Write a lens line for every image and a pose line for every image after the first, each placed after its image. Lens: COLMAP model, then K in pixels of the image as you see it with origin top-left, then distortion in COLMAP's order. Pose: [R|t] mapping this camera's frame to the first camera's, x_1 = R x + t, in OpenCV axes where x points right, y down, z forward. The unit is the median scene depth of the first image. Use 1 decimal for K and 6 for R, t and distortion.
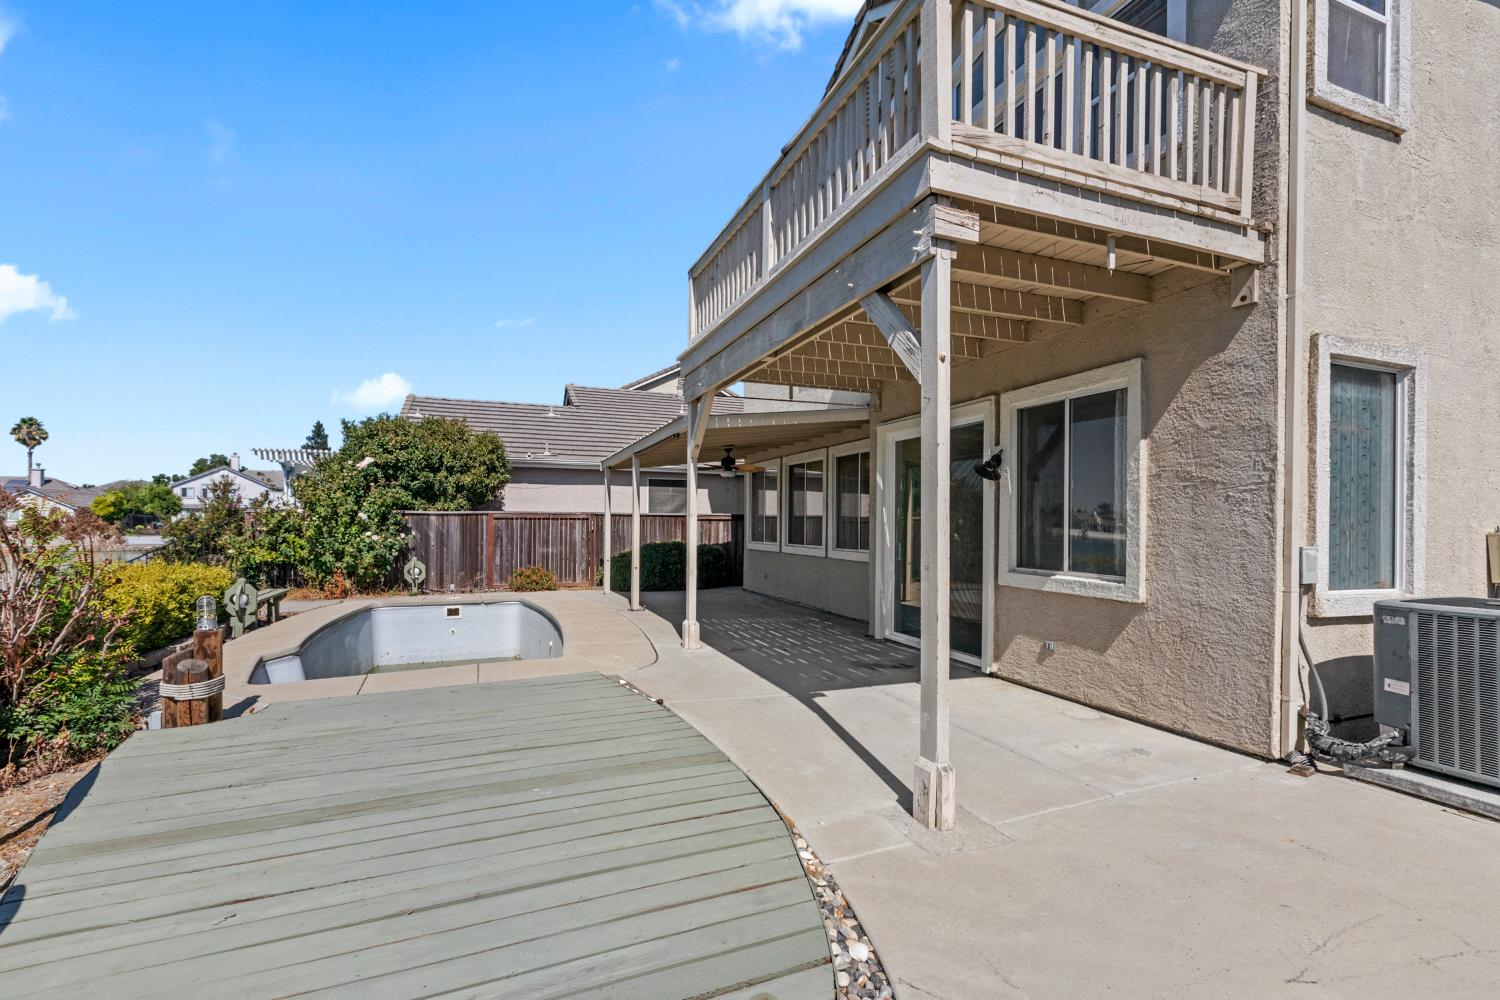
lens RADIAL K [[671.9, 0, 751.7], [0, 671.9, 519.5], [0, 0, 1]] dist [0.001900, -0.000358]
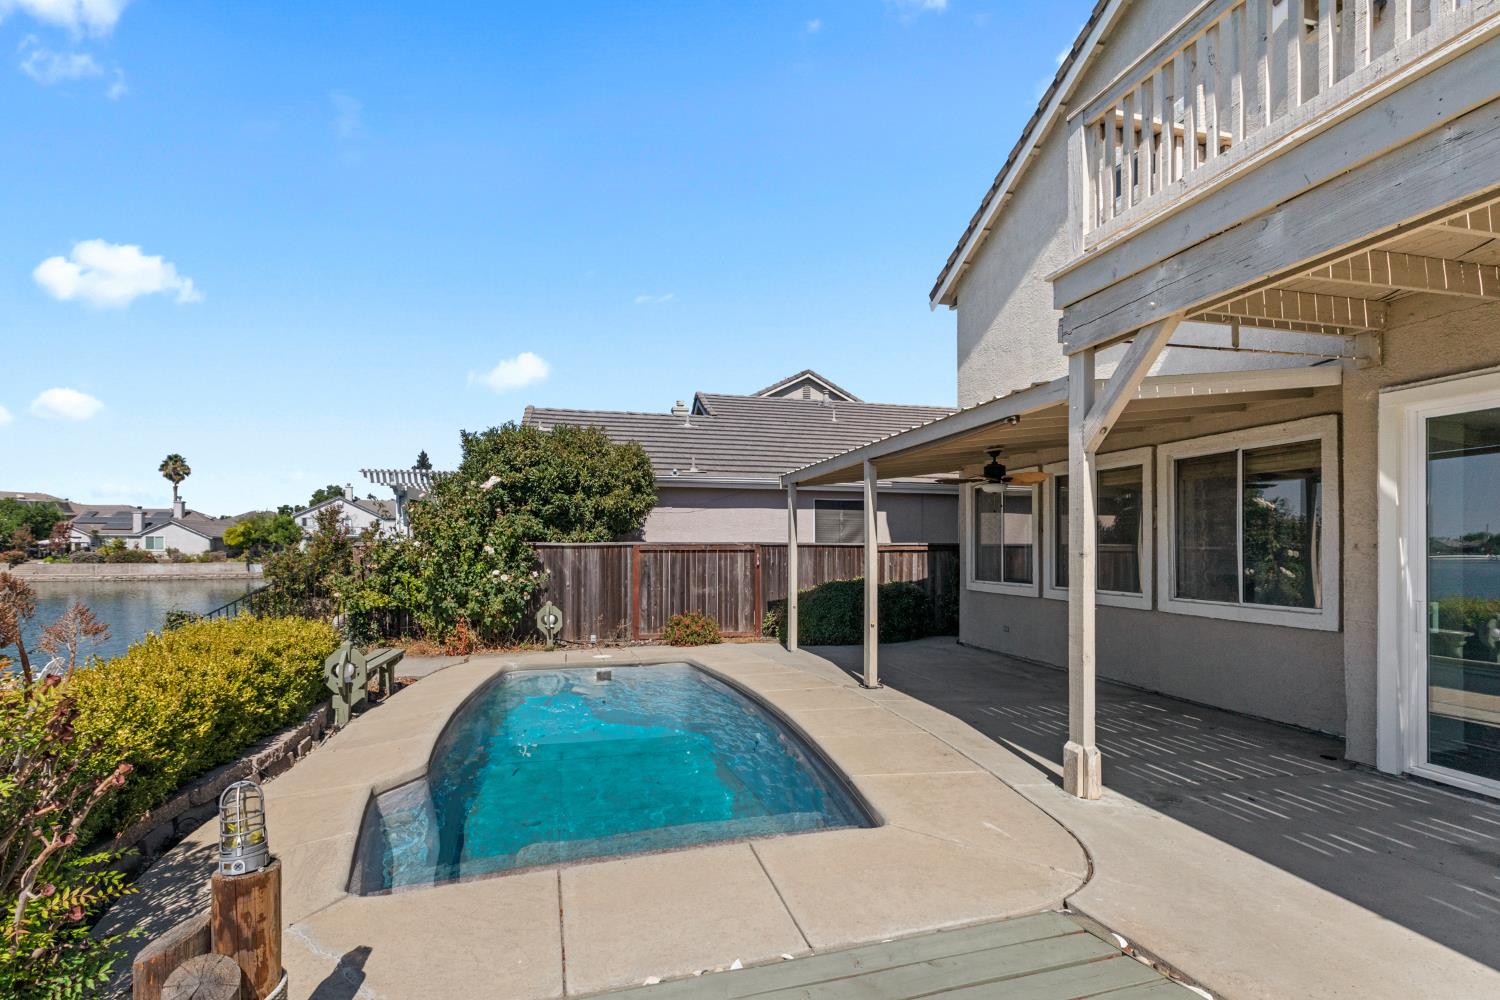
lens RADIAL K [[682.5, 0, 744.8], [0, 682.5, 545.8], [0, 0, 1]] dist [-0.000338, 0.000345]
pose [[0.991486, -0.005198, -0.130107, -0.241654], [0.005466, 0.999984, 0.001702, -0.013476], [0.130096, -0.002398, 0.991499, 0.333546]]
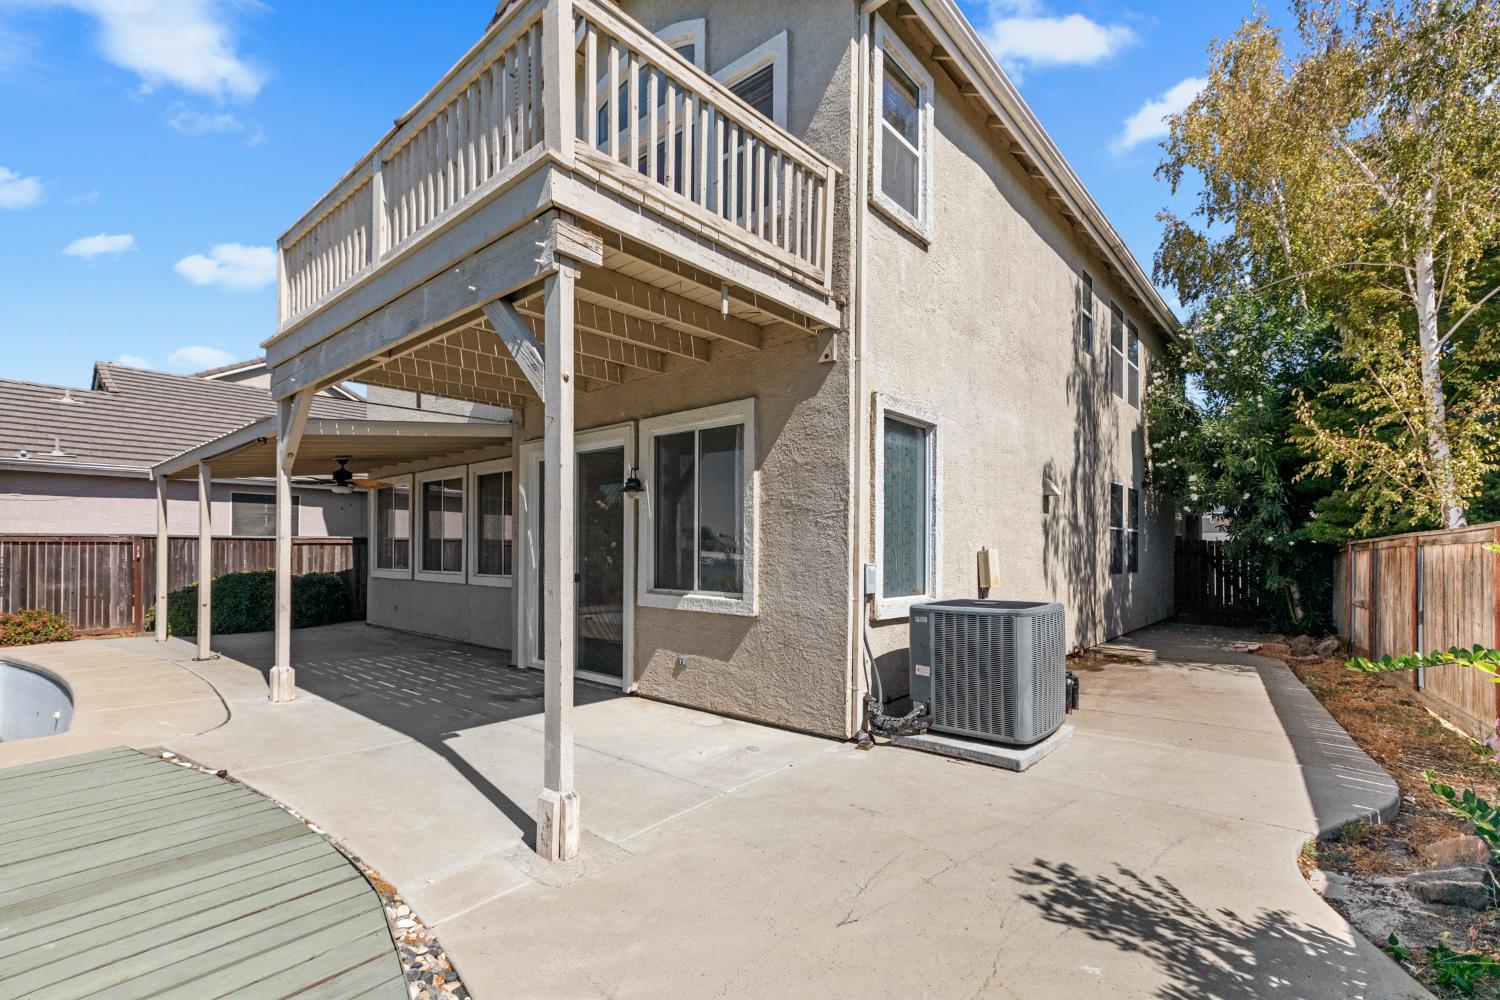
lens RADIAL K [[680.2, 0, 749.8], [0, 680.2, 542.0], [0, 0, 1]] dist [0.000531, 0.000153]
pose [[0.883537, -0.002712, 0.468353, 0.020949], [0.003088, 0.999995, -0.000036, 0.000153], [-0.468351, 0.001478, 0.883541, -0.000444]]
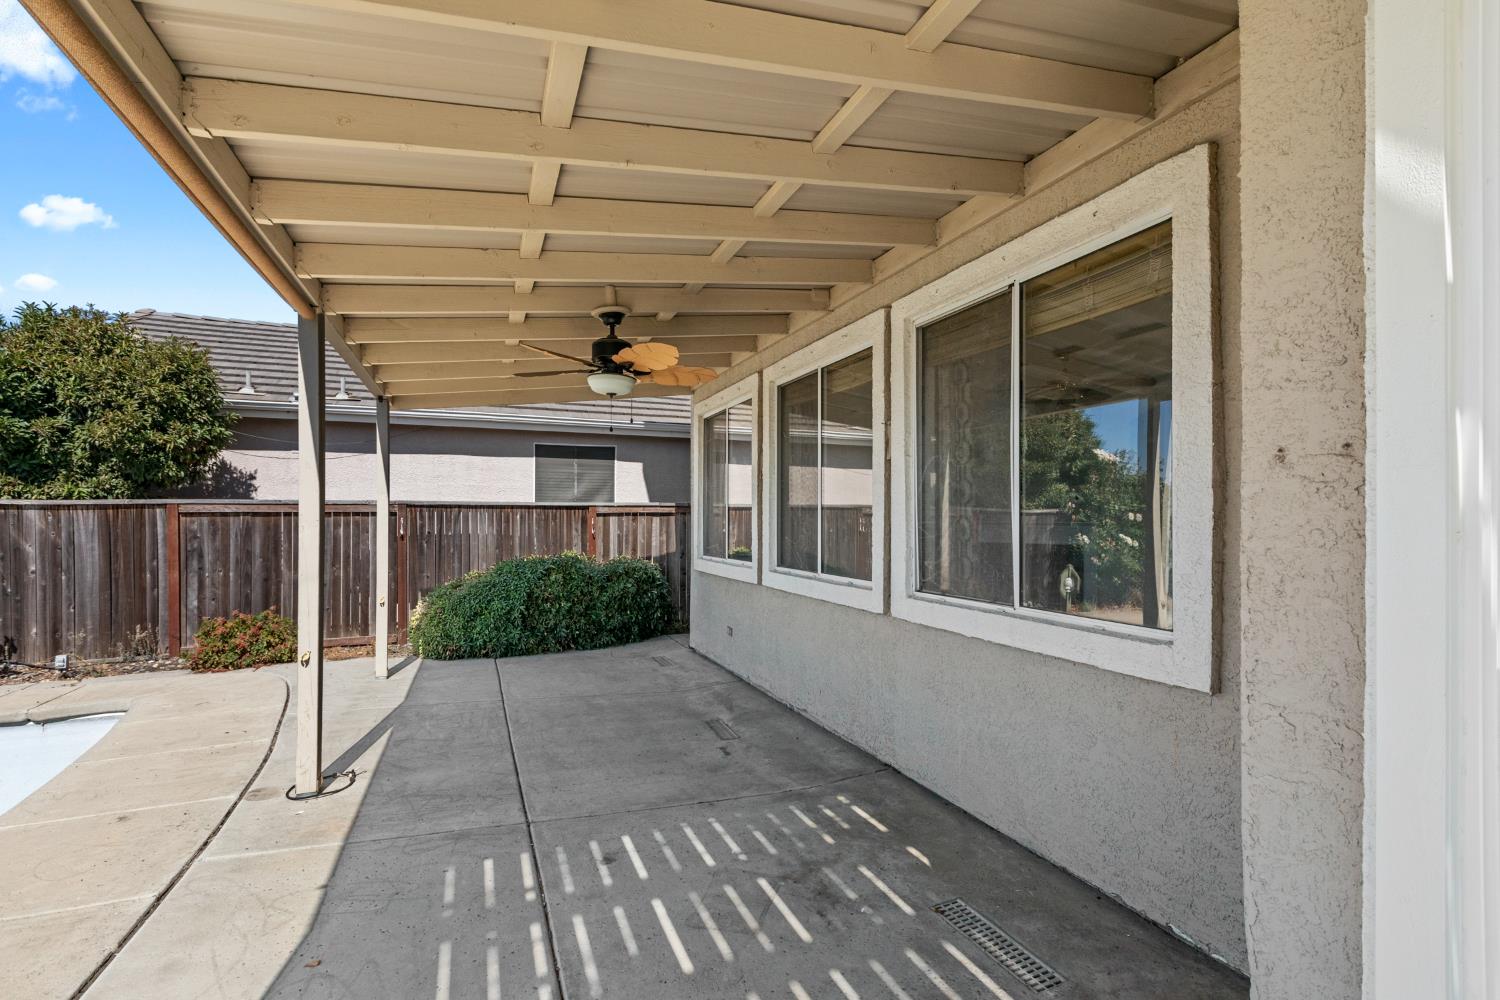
lens RADIAL K [[671.9, 0, 751.7], [0, 671.9, 519.5], [0, 0, 1]] dist [0.001900, -0.000358]
pose [[0.999780, -0.007583, 0.019543, 0.040370], [0.007440, 0.999945, 0.007368, 0.003186], [-0.019598, -0.007221, 0.999782, 0.776480]]
